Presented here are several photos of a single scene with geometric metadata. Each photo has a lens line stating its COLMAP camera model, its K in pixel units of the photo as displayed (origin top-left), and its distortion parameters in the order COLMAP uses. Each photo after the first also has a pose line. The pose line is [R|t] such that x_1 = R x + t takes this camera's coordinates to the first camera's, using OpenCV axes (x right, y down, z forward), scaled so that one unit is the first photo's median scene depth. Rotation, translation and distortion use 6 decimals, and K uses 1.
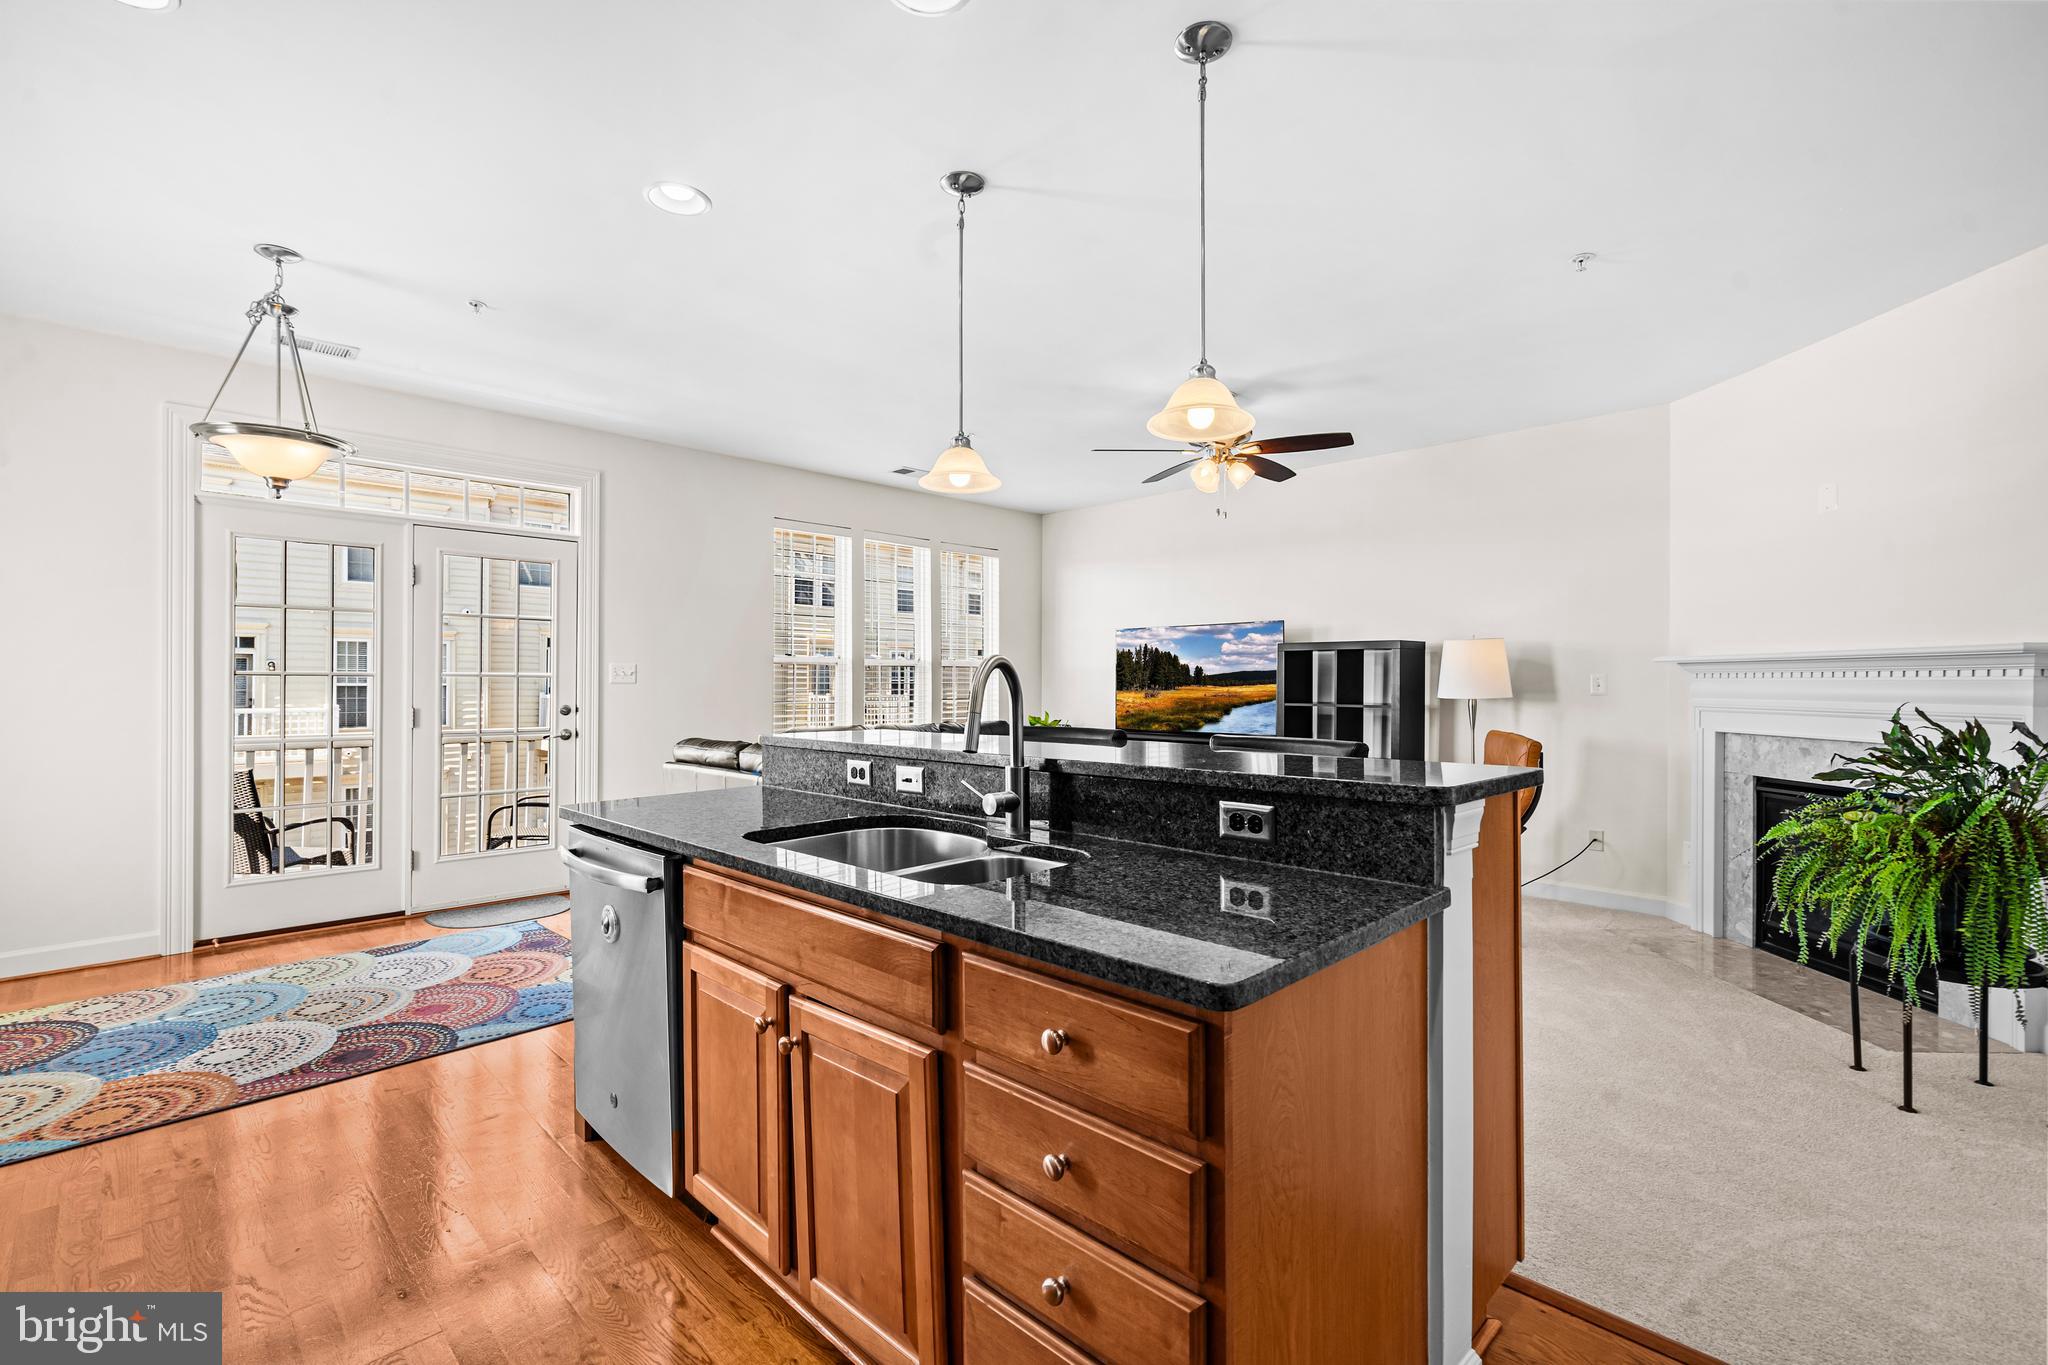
lens RADIAL K [[897.6, 0, 1011.0], [0, 897.6, 684.3], [0, 0, 1]] dist [0.000118, -0.000177]
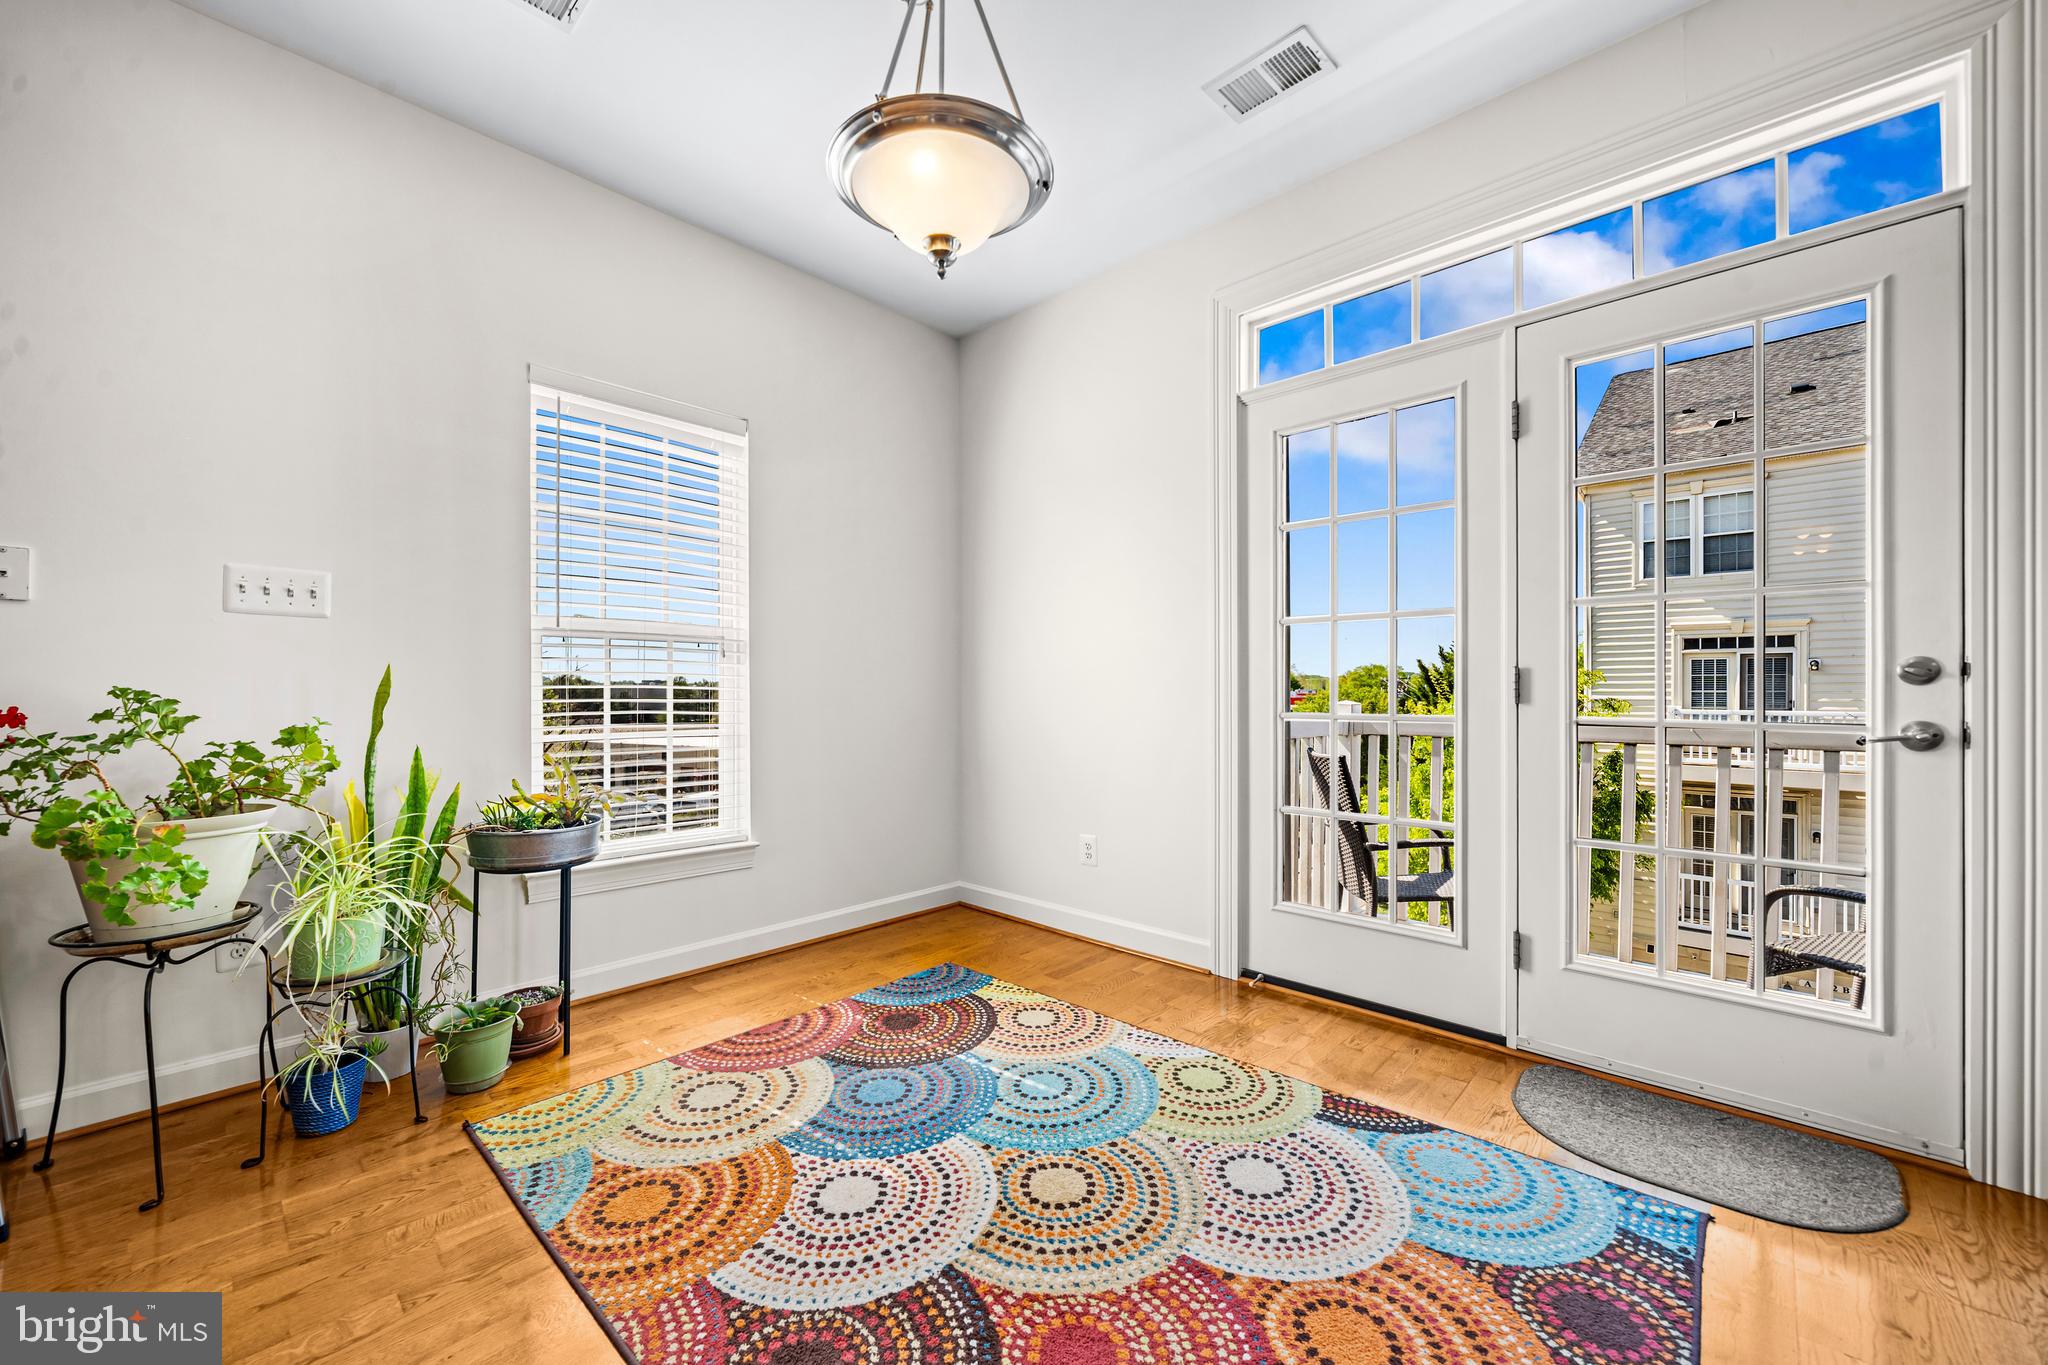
lens RADIAL K [[782.8, 0, 1012.2], [0, 782.8, 691.6], [0, 0, 1]] dist [-0.009519, 0.000462]
pose [[0.025965, -0.003886, -0.999655, -0.429400], [0.000655, 0.999992, -0.003870, 0.088952], [0.999663, -0.000554, 0.025968, 1.421695]]
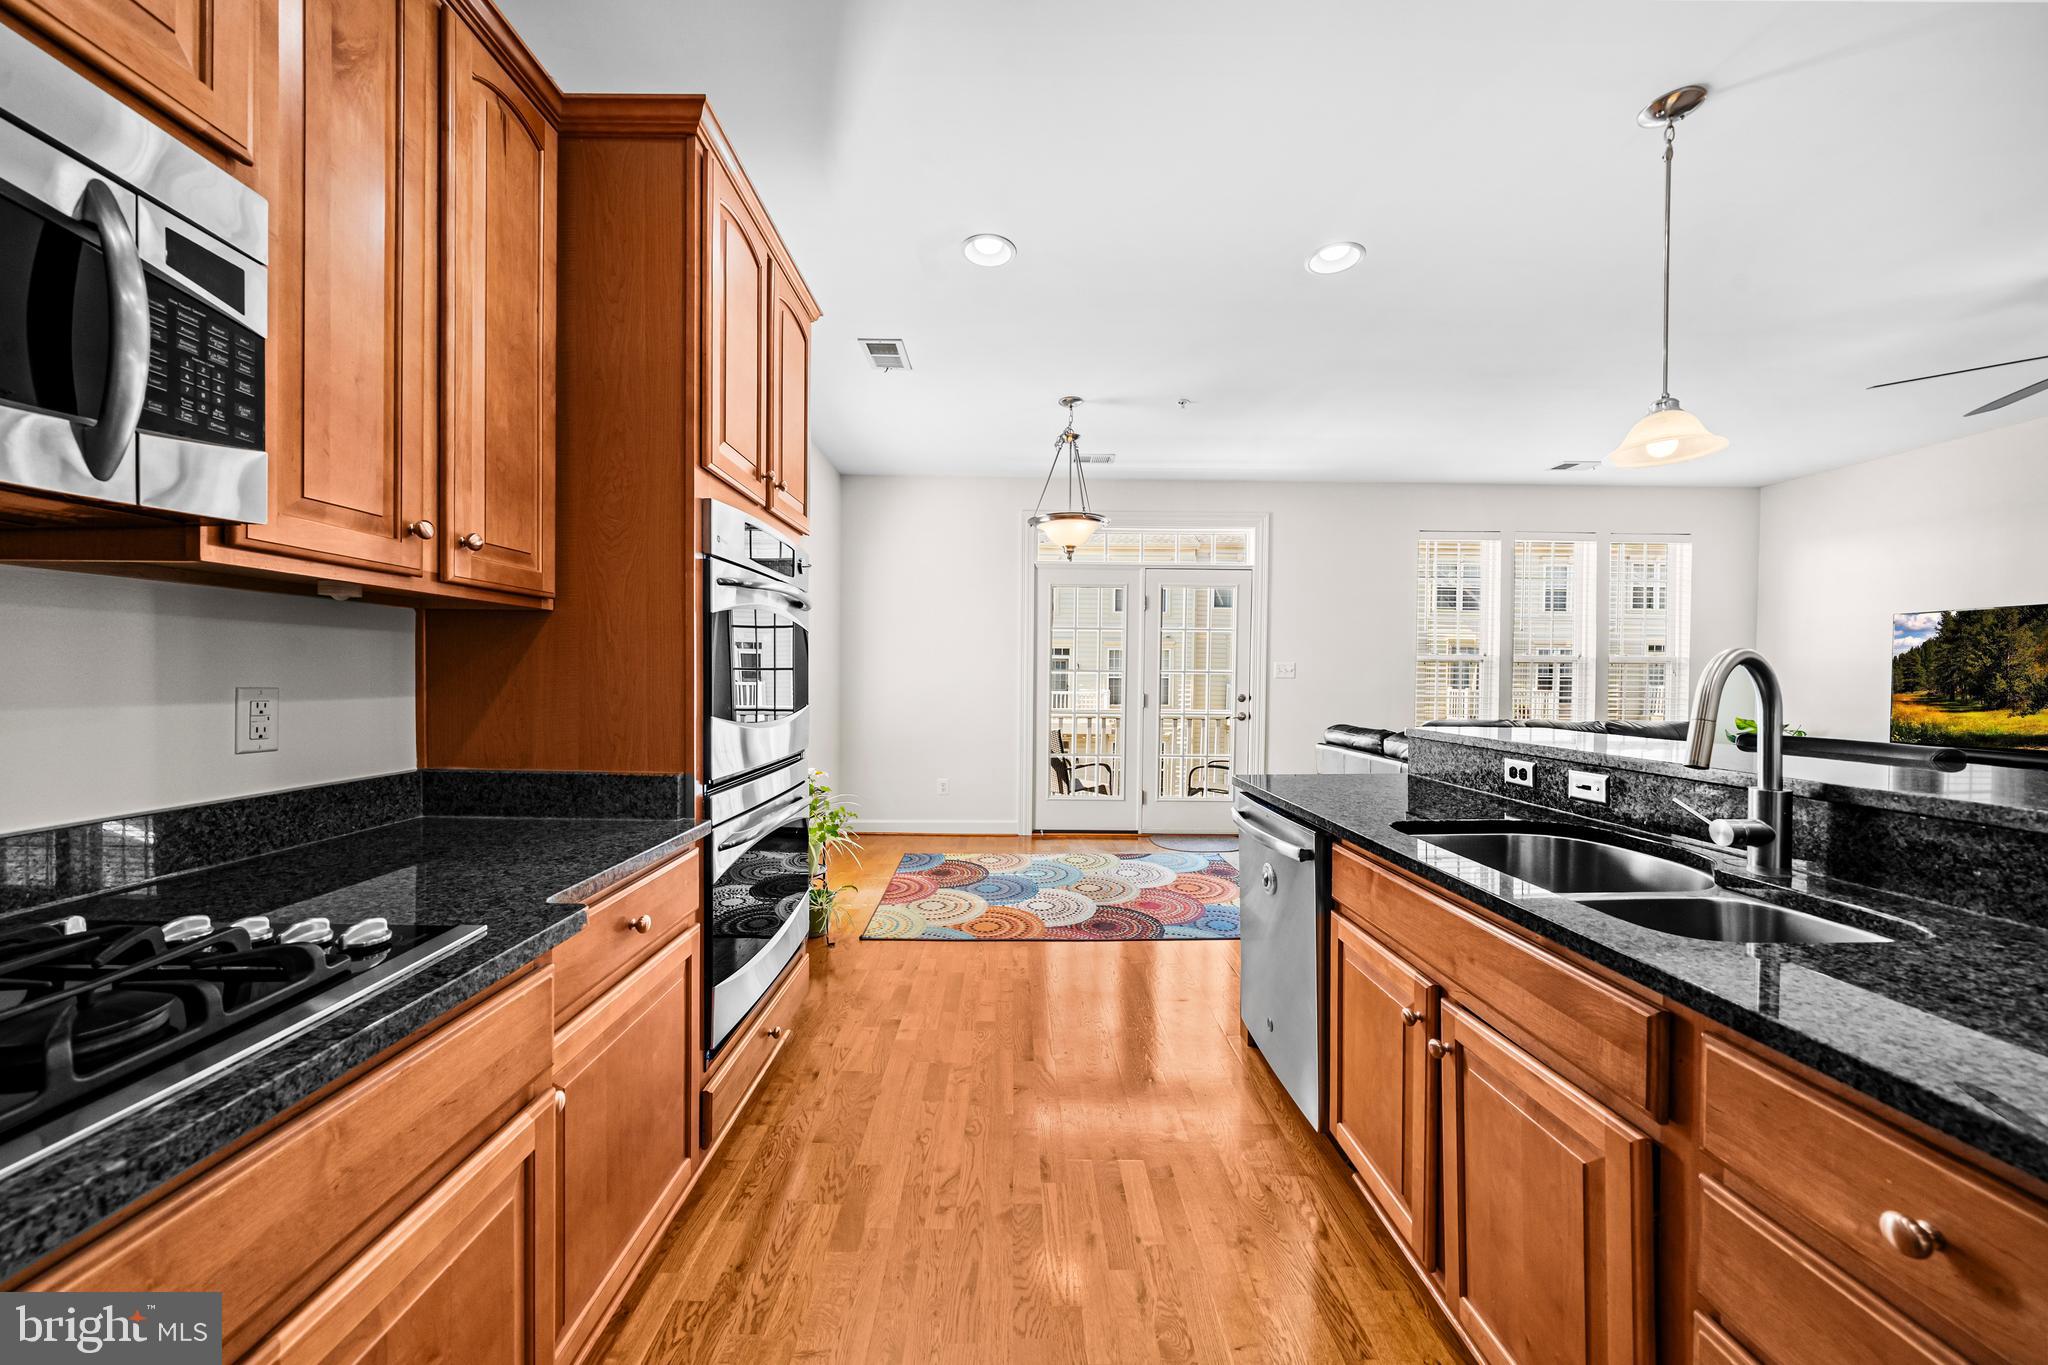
lens RADIAL K [[696.5, 0, 1018.9], [0, 696.5, 686.3], [0, 0, 1]] dist [-0.006783, -0.000095]
pose [[0.714690, 0.015753, -0.699264, -0.035675], [-0.007661, 0.999863, 0.014695, -0.002380], [0.699400, -0.005146, 0.714712, 0.093007]]
